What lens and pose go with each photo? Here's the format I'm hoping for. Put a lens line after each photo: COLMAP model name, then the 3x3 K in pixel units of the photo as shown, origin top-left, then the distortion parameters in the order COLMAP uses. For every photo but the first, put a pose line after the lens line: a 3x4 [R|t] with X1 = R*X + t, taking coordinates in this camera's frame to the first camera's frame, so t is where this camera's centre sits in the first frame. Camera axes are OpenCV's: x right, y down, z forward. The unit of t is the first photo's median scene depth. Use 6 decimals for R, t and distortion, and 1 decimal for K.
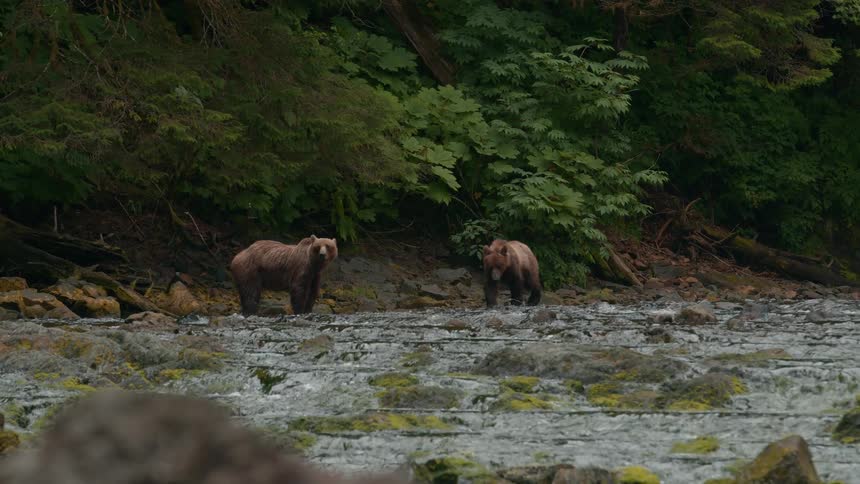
lens RADIAL K [[758.3, 0, 430.0], [0, 758.3, 242.0], [0, 0, 1]] dist [0.027942, -0.003250]
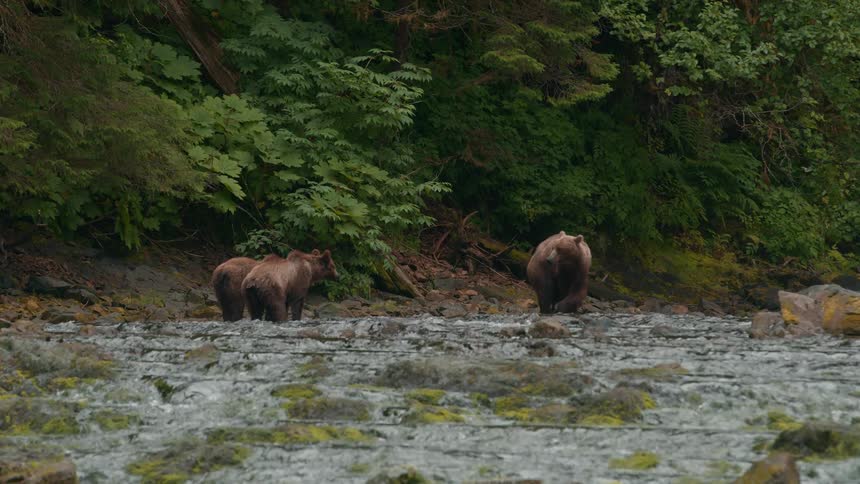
lens RADIAL K [[758.3, 0, 430.0], [0, 758.3, 242.0], [0, 0, 1]] dist [0.027942, -0.003250]
pose [[0.999914, 0.013051, 0.000957, 0.282067], [-0.013034, 0.999793, -0.015604, -0.000330], [-0.001160, 0.015591, 0.999878, 0.003450]]
